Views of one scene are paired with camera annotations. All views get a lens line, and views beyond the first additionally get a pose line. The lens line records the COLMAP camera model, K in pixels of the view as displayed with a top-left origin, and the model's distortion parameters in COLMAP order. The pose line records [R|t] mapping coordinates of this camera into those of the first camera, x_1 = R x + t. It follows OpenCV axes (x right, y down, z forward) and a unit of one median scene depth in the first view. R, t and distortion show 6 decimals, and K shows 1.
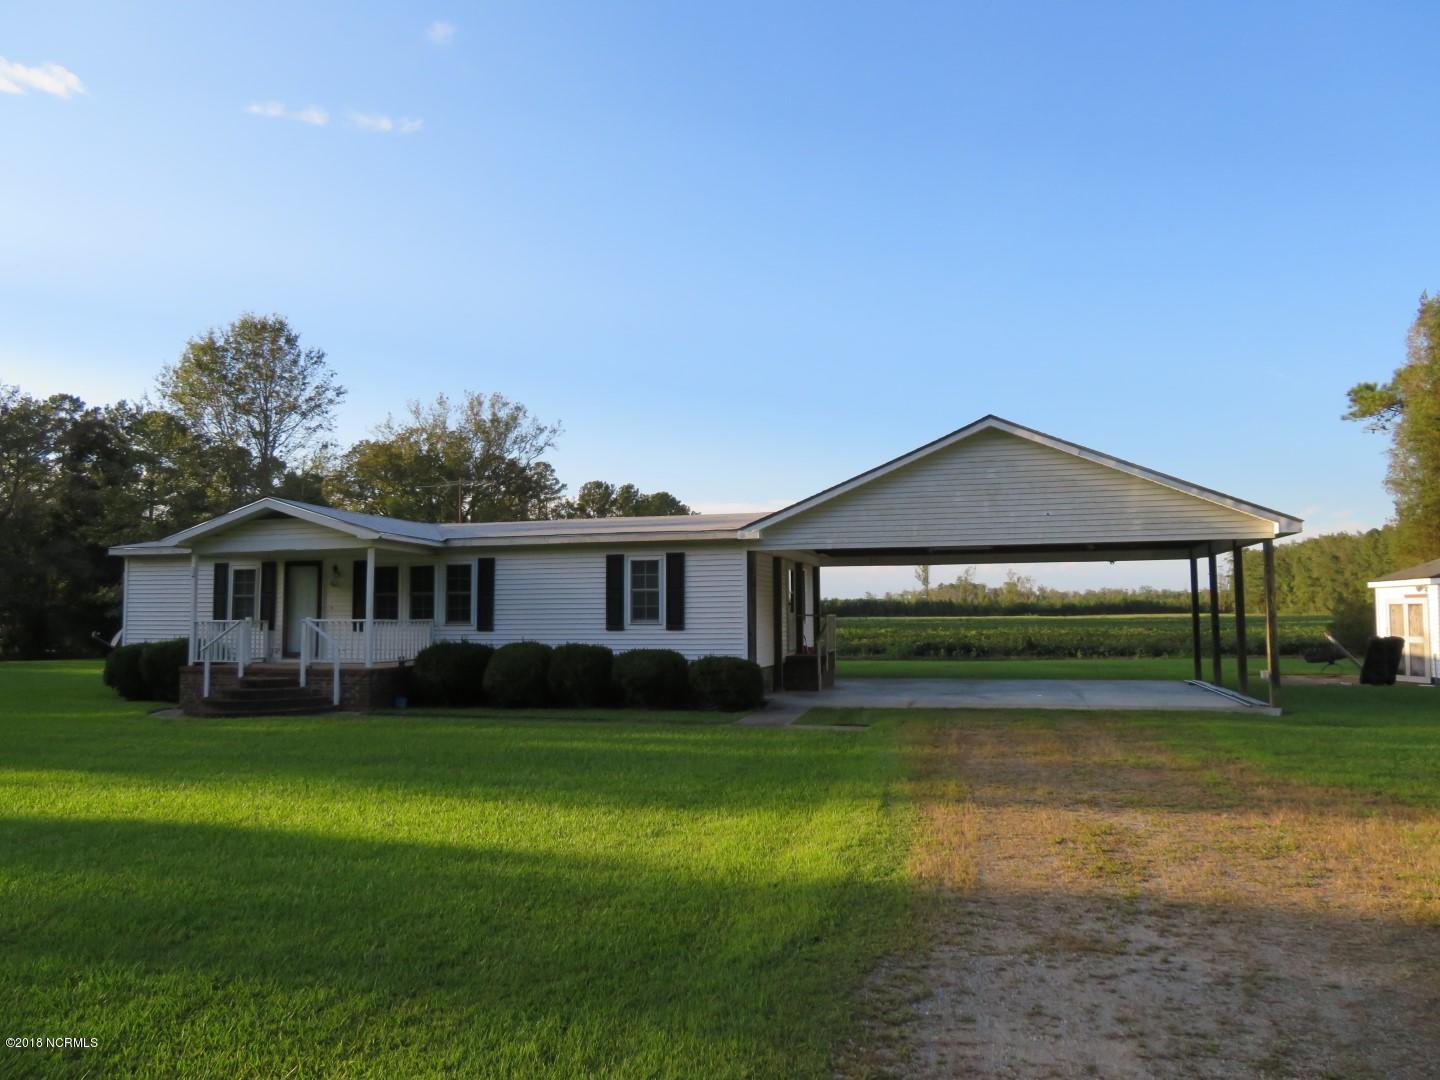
lens RADIAL K [[1021.7, 0, 723.3], [0, 1021.7, 538.7], [0, 0, 1]] dist [-0.005525, -0.004565]
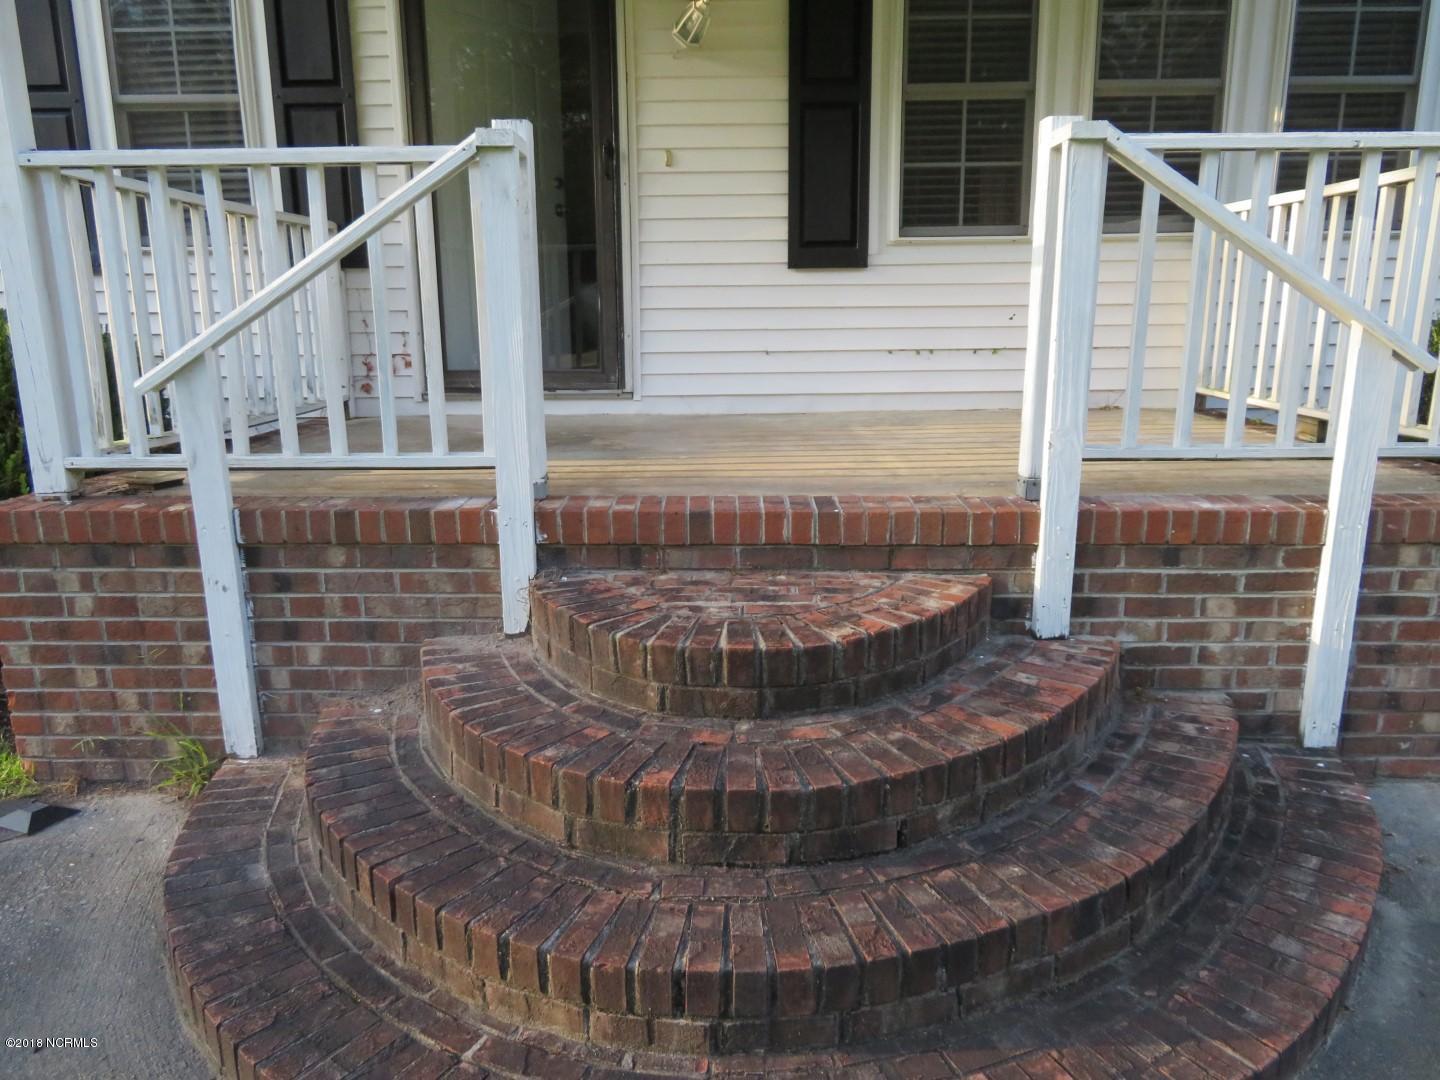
lens RADIAL K [[1021.7, 0, 723.3], [0, 1021.7, 538.7], [0, 0, 1]] dist [-0.005525, -0.004565]
pose [[0.969990, -0.059162, 0.235838, -0.467361], [-0.013217, 0.955683, 0.294102, 0.088476], [-0.242786, -0.288393, 0.926221, 0.848646]]
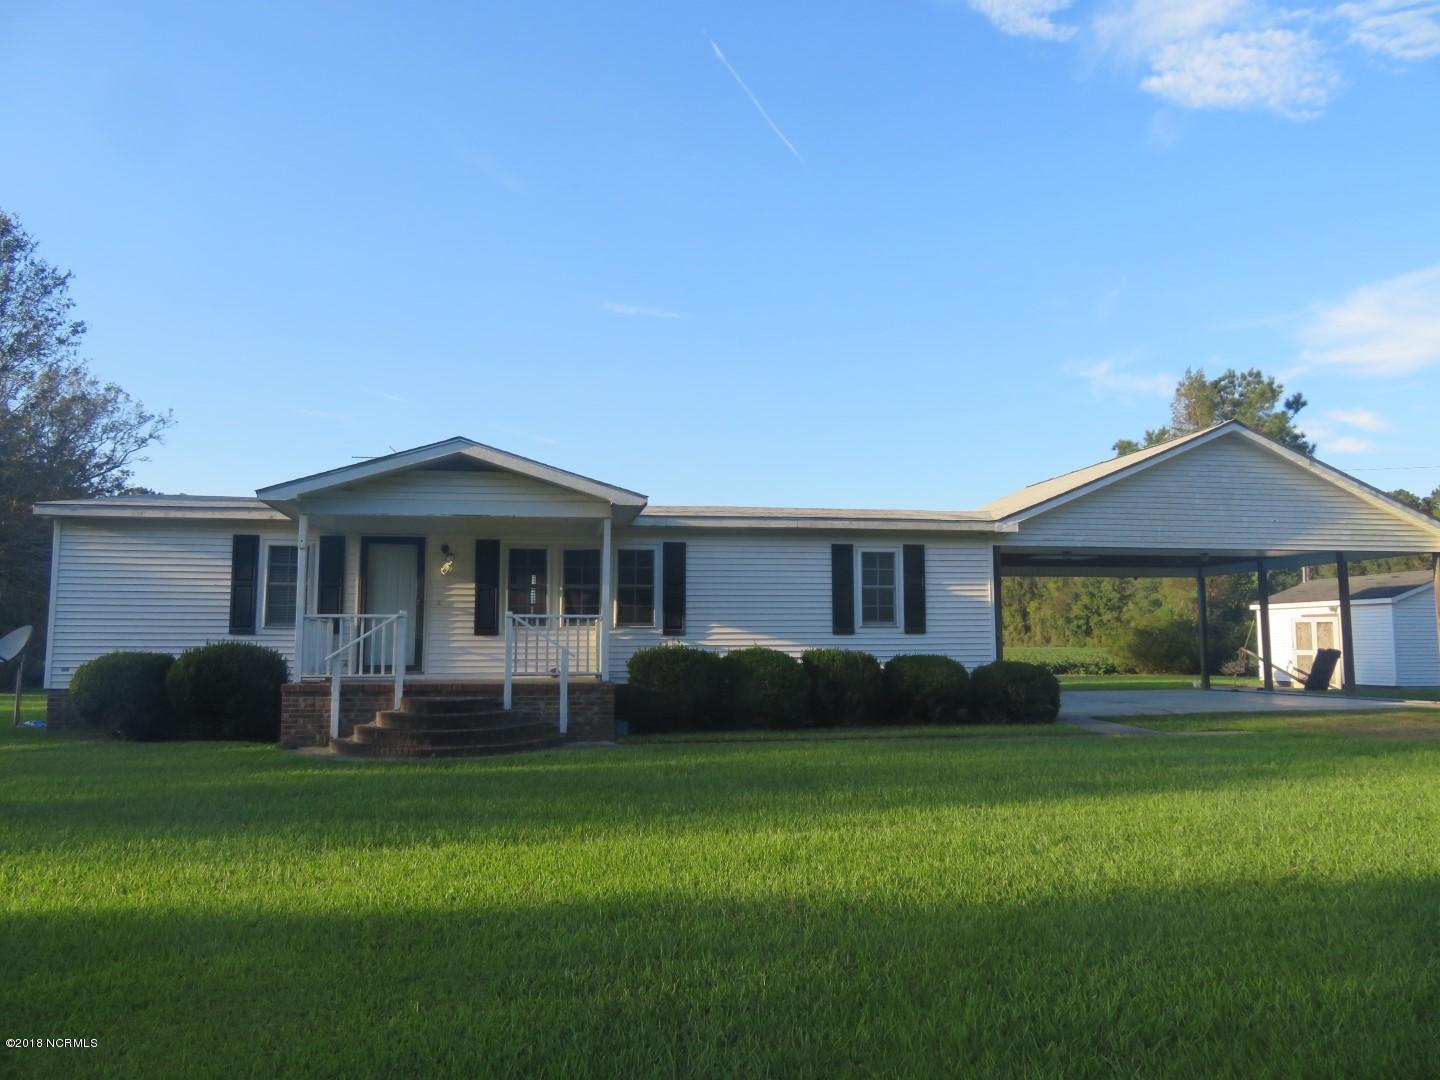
lens RADIAL K [[1021.7, 0, 723.3], [0, 1021.7, 538.7], [0, 0, 1]] dist [-0.005525, -0.004565]
pose [[0.903680, 0.047944, 0.425516, -0.558894], [-0.033915, 0.998604, -0.040488, 0.048873], [-0.426863, 0.022157, 0.904045, 0.284152]]
